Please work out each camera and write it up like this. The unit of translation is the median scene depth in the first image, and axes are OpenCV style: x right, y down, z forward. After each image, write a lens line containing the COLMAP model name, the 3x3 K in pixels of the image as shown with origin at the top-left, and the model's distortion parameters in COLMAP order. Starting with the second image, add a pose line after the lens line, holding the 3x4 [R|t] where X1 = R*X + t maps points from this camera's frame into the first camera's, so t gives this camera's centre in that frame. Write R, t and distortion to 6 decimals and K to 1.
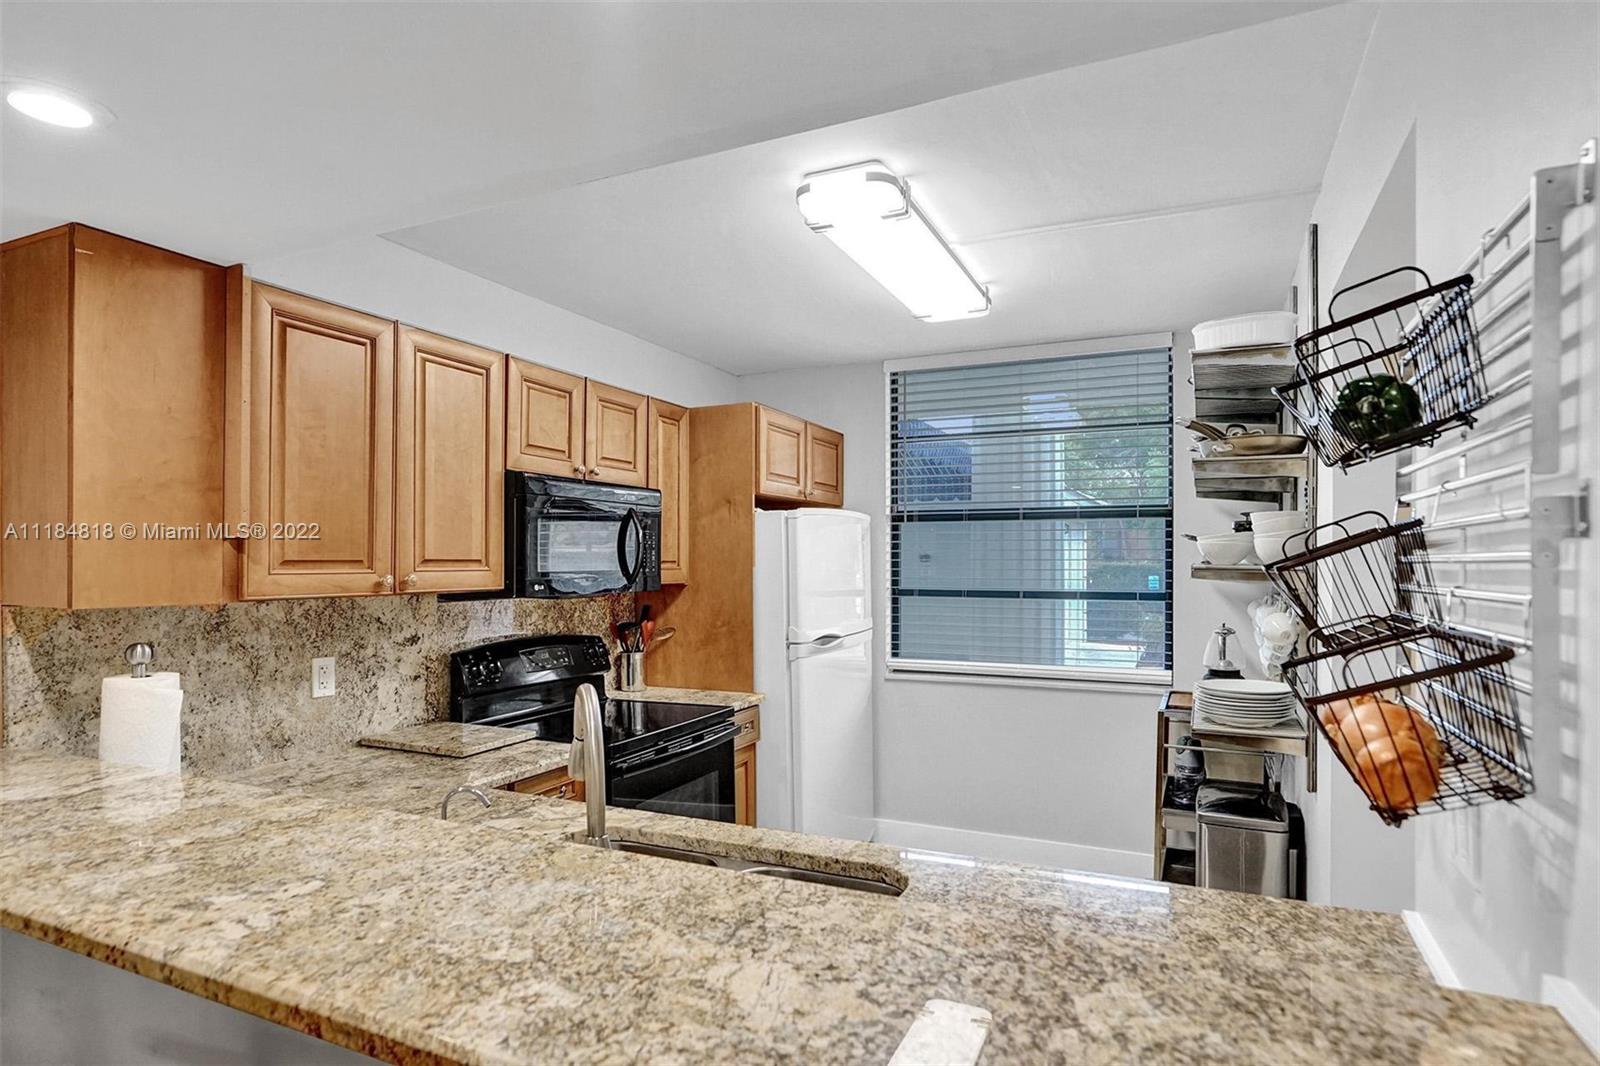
lens RADIAL K [[872.0, 0, 794.9], [0, 872.0, 557.8], [0, 0, 1]] dist [-0.022492, 0.002070]
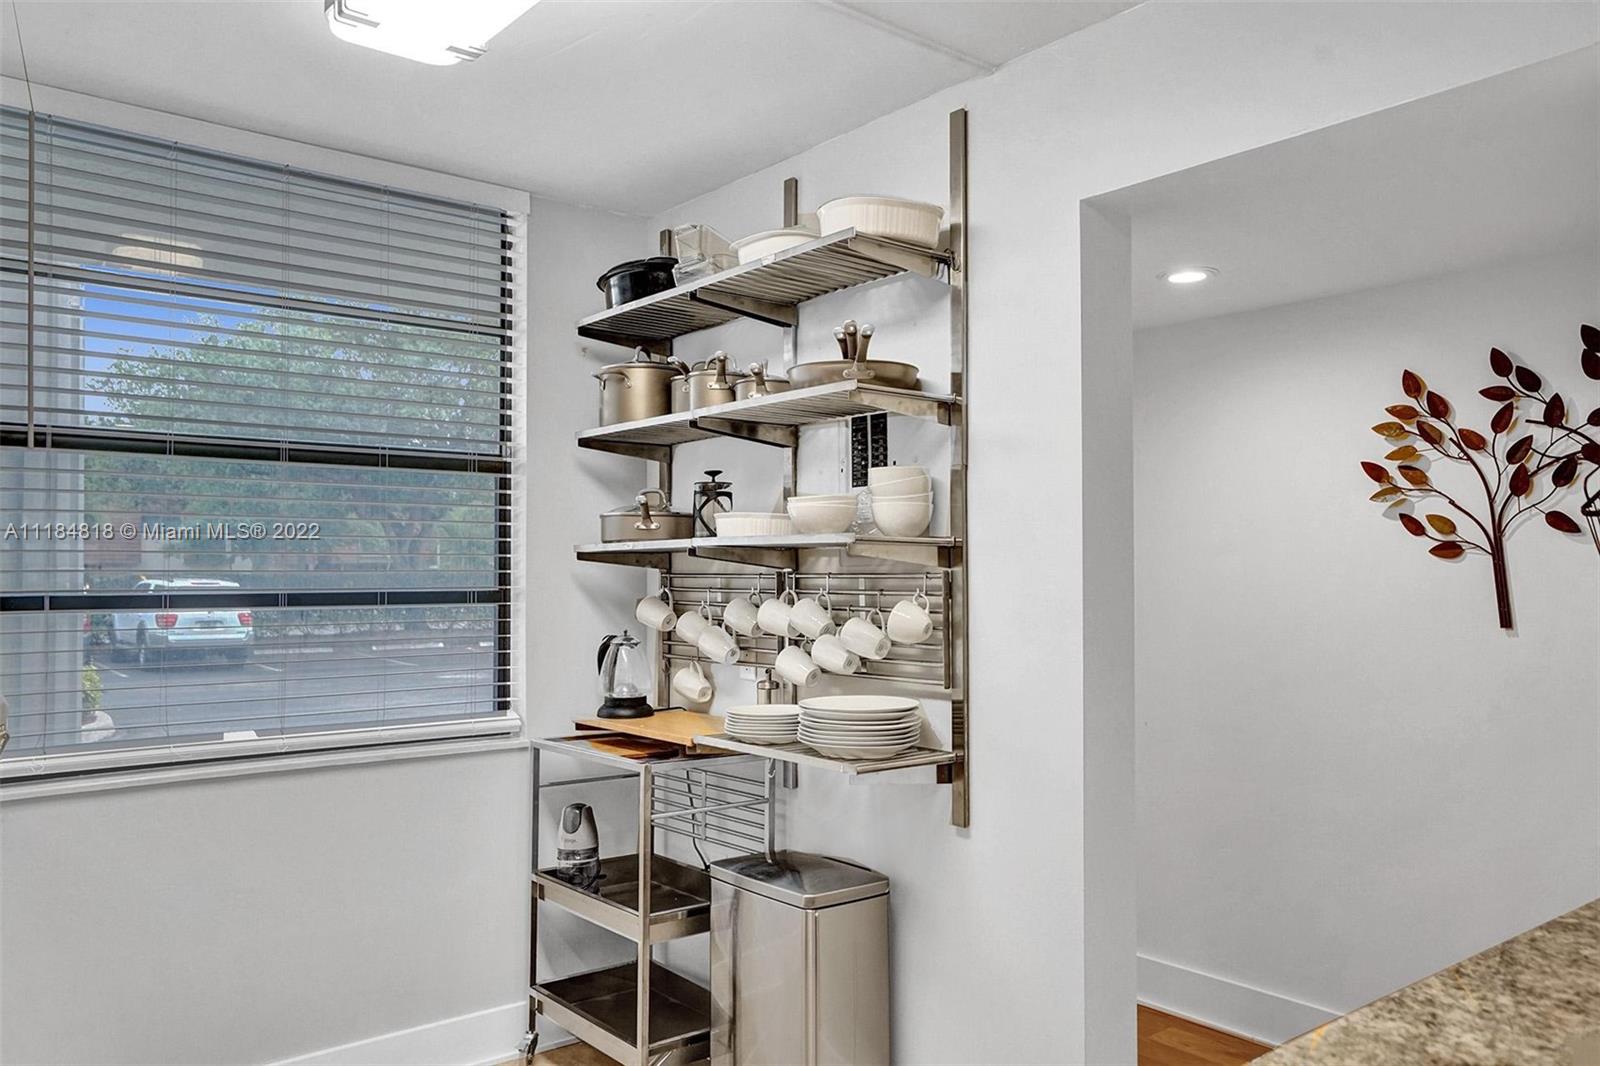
lens RADIAL K [[1205.2, 0, 790.0], [0, 1205.2, 526.8], [0, 0, 1]] dist [0.014895, 0.020739]
pose [[0.448261, 0.033555, 0.893273, -0.698647], [-0.001549, 0.999323, -0.036761, 0.064261], [-0.893901, 0.015095, 0.448010, 1.006386]]
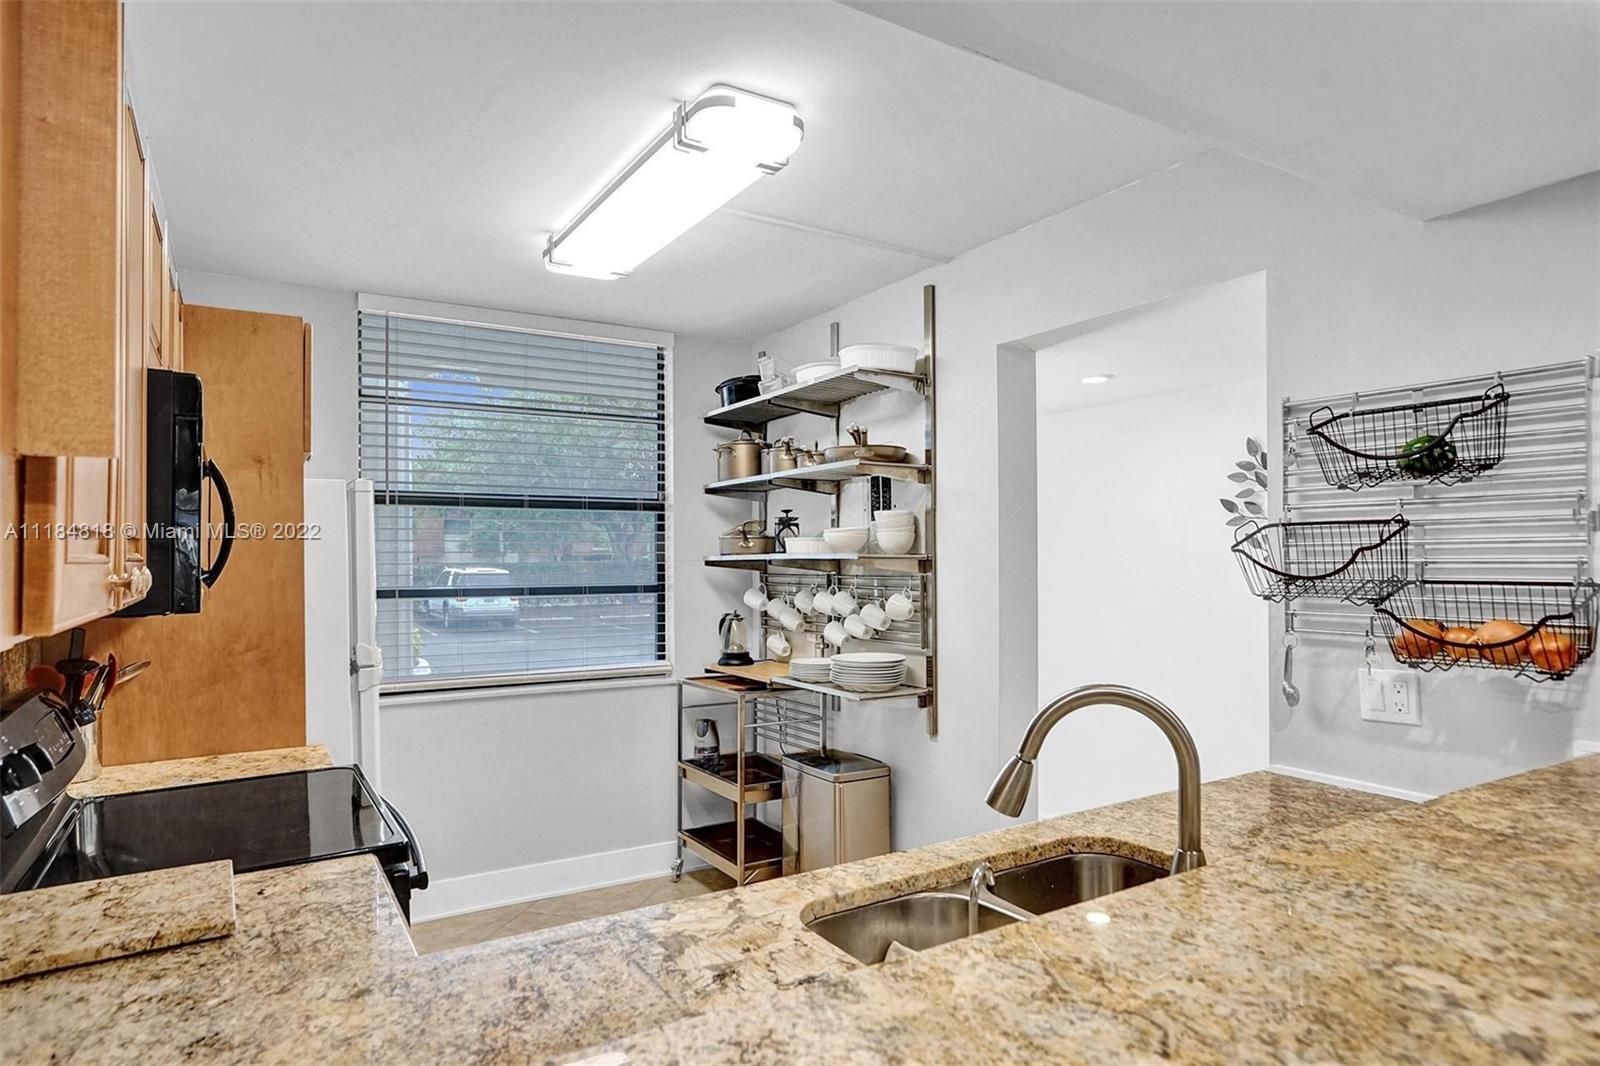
lens RADIAL K [[915.4, 0, 803.9], [0, 915.4, 540.5], [0, 0, 1]] dist [-0.006077, 0.006294]
pose [[0.549157, 0.015123, 0.835582, -0.956249], [0.002476, 0.999802, -0.019722, 0.024406], [-0.835715, 0.012900, 0.549011, 0.652728]]
